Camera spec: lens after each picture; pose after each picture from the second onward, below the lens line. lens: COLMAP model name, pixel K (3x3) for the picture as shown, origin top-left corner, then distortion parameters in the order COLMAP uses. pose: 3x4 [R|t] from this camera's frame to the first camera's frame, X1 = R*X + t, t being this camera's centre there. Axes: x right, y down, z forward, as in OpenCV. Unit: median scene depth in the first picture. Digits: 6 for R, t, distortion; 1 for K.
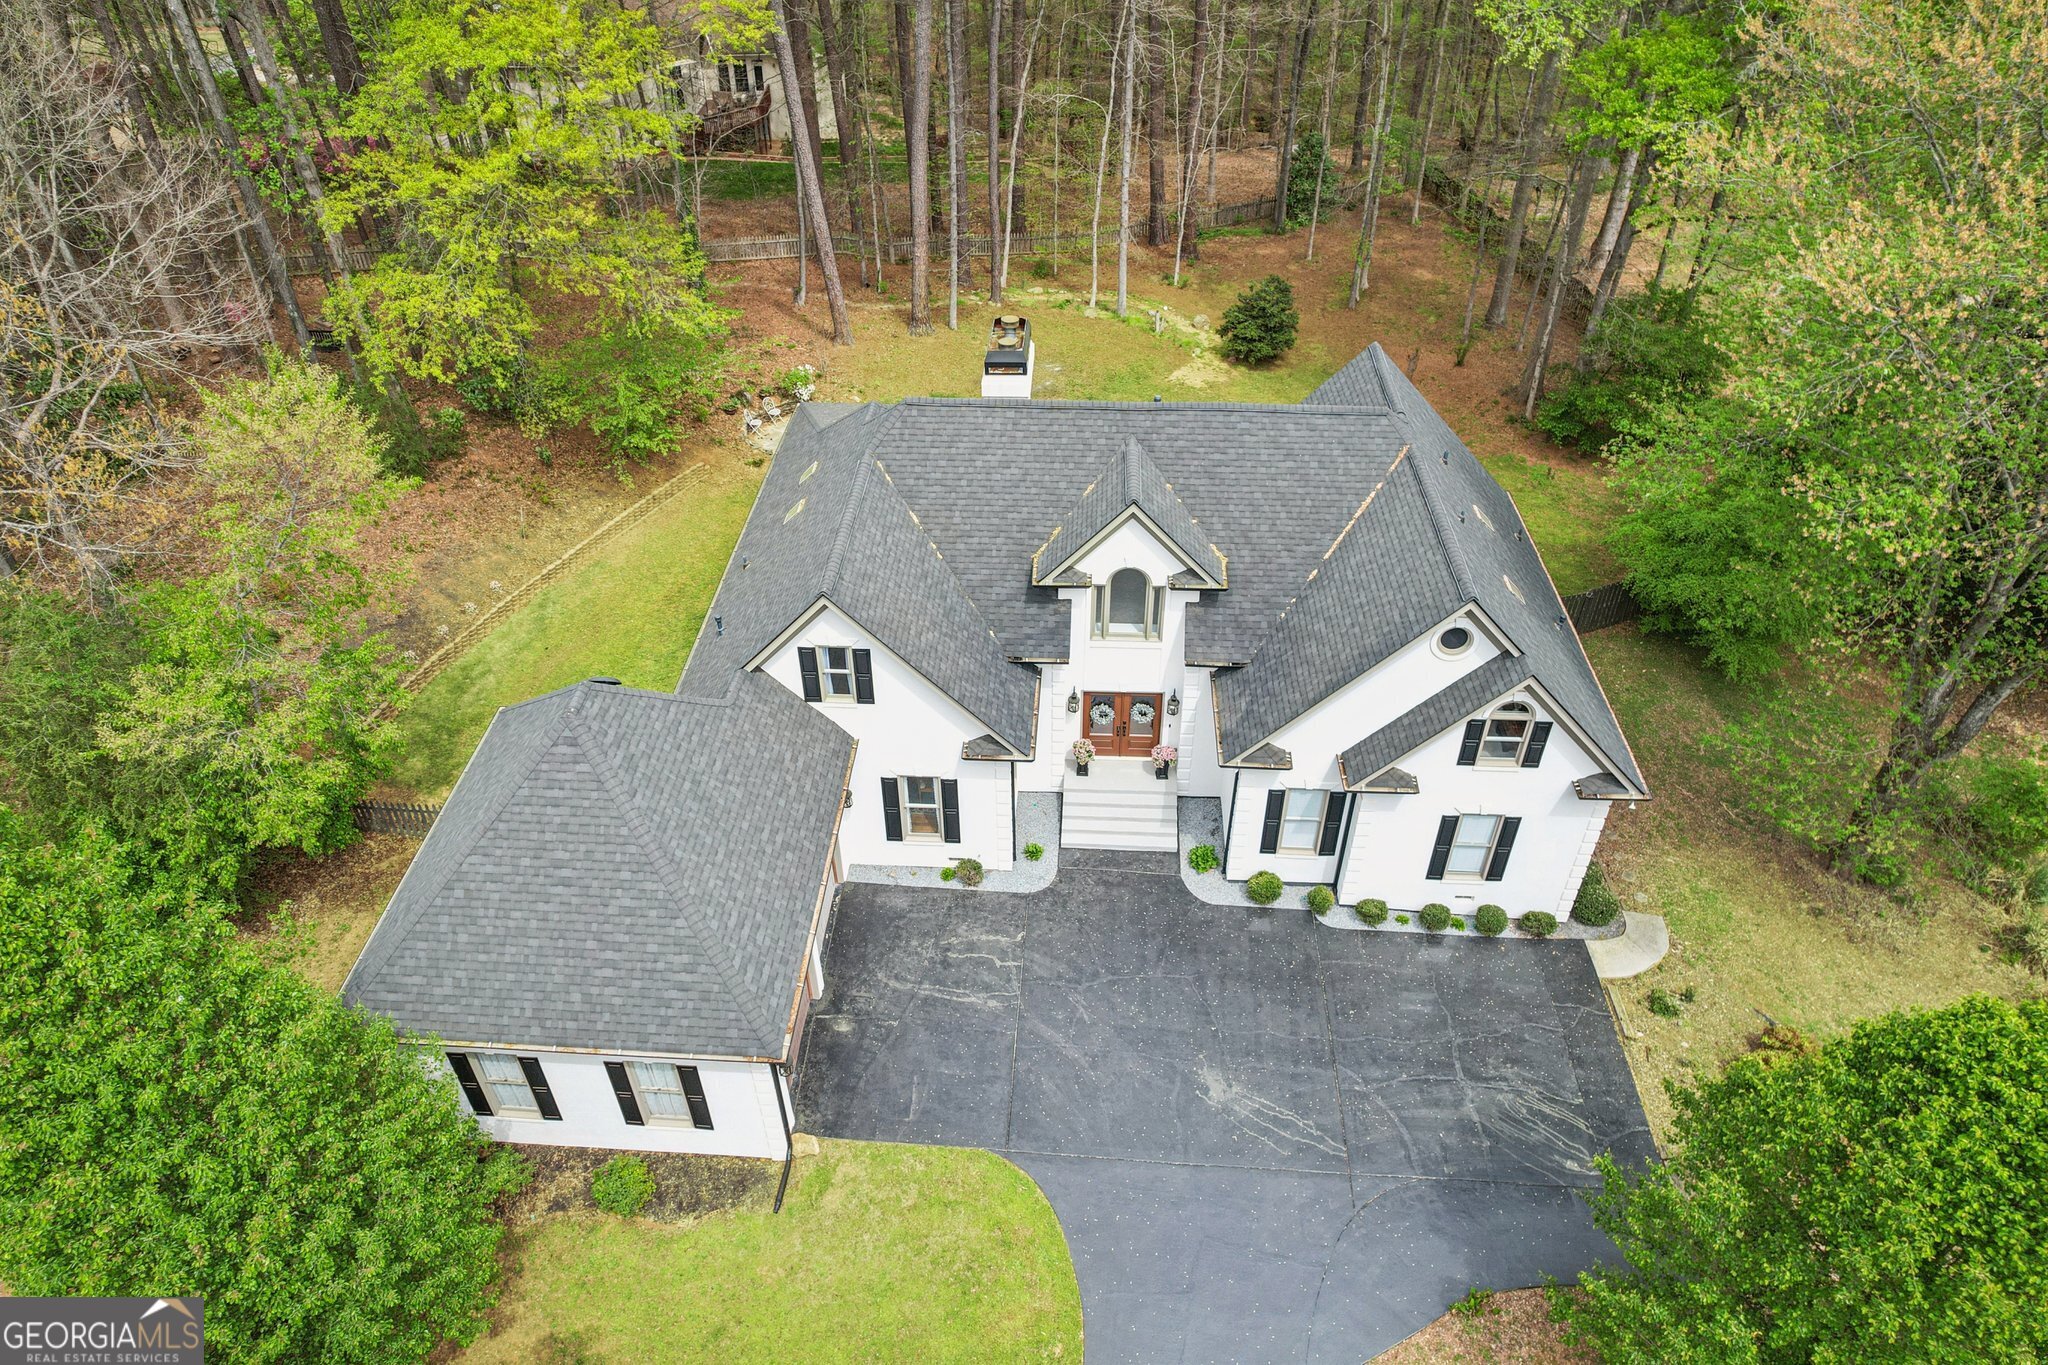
lens RADIAL K [[1310.9, 0, 1022.6], [0, 1310.9, 678.9], [0, 0, 1]] dist [-0.060298, 0.047281]
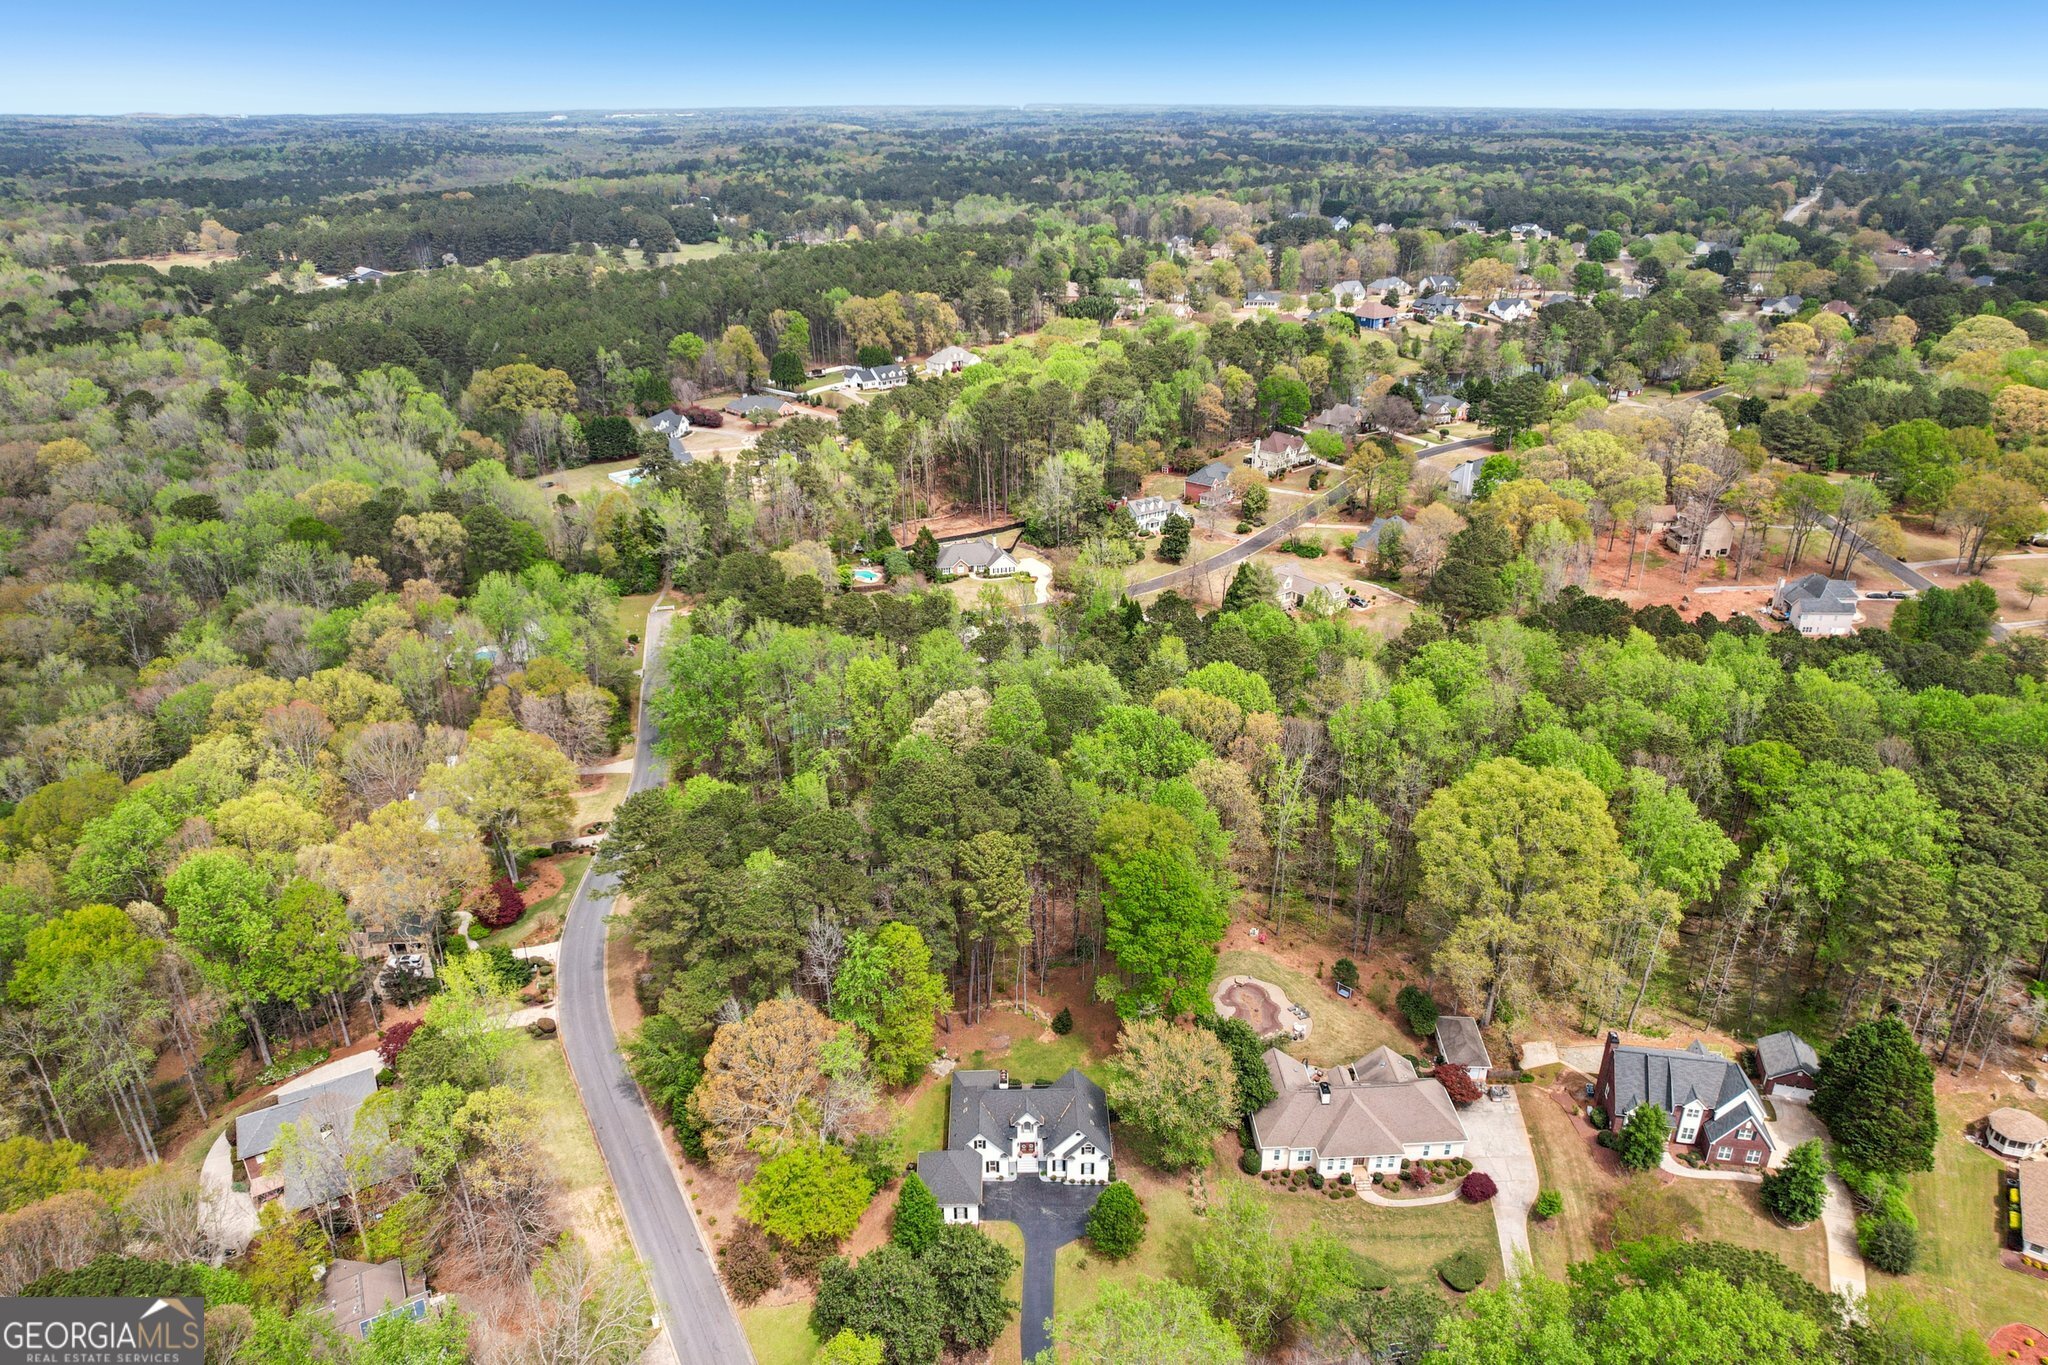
lens RADIAL K [[1310.9, 0, 1032.4], [0, 1310.9, 687.7], [0, 0, 1]] dist [-0.060298, 0.047281]
pose [[0.997046, -0.026798, 0.071981, -0.260517], [0.043300, 0.970153, -0.238597, -0.572011], [-0.063438, 0.241009, 0.968447, -5.076720]]
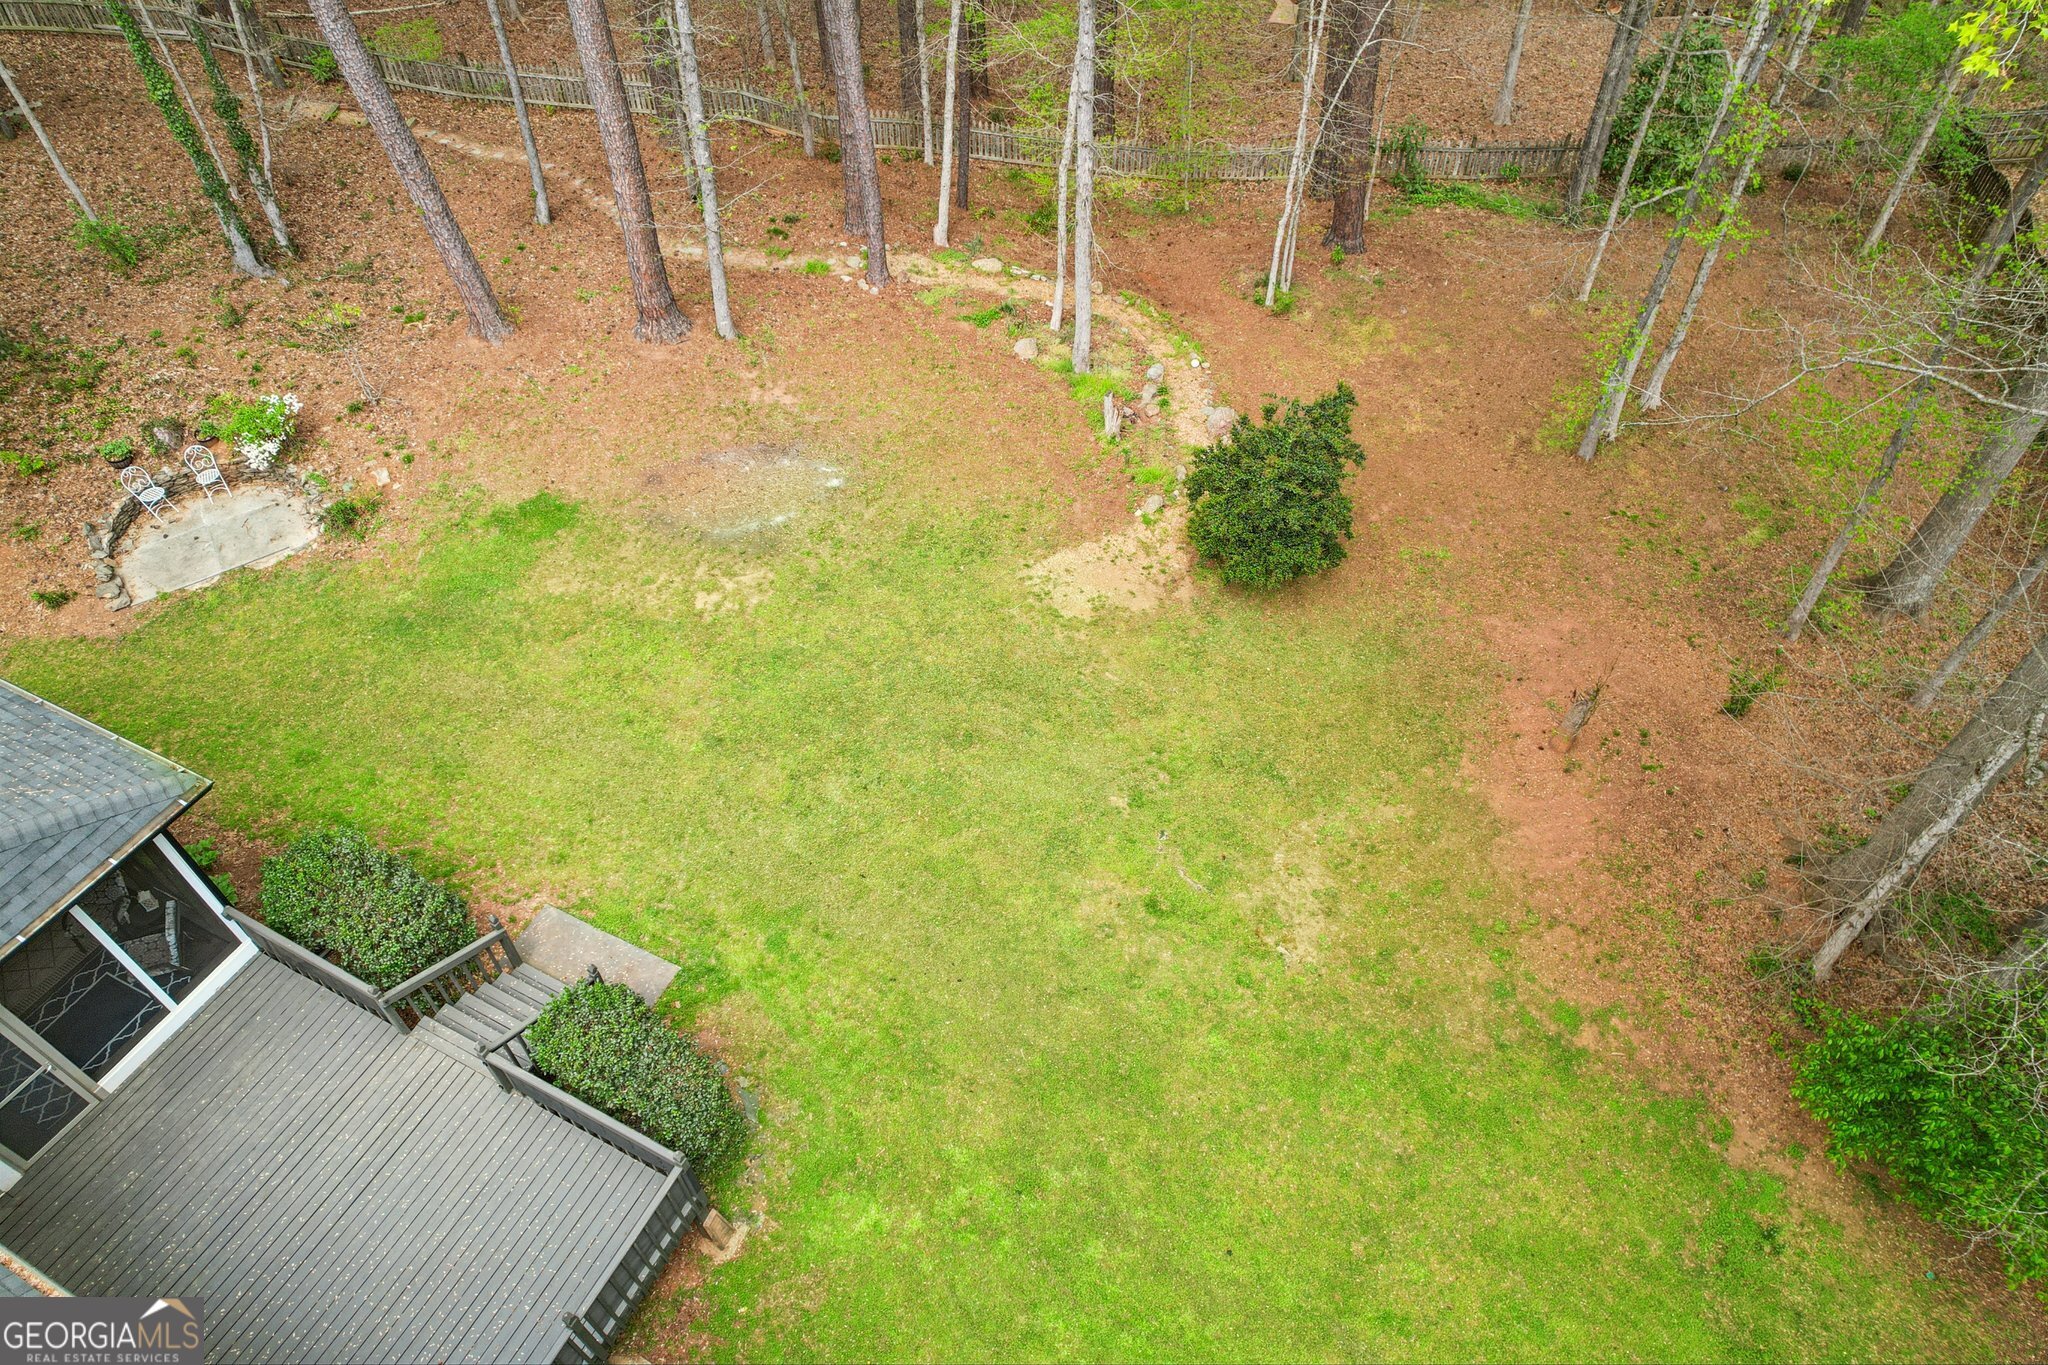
lens RADIAL K [[1310.9, 0, 1022.3], [0, 1310.9, 674.8], [0, 0, 1]] dist [-0.060298, 0.047281]
pose [[0.919066, 0.291592, -0.265127, 0.435943], [-0.245806, 0.949970, 0.192707, -0.511569], [0.308054, -0.111940, 0.944760, 1.021398]]
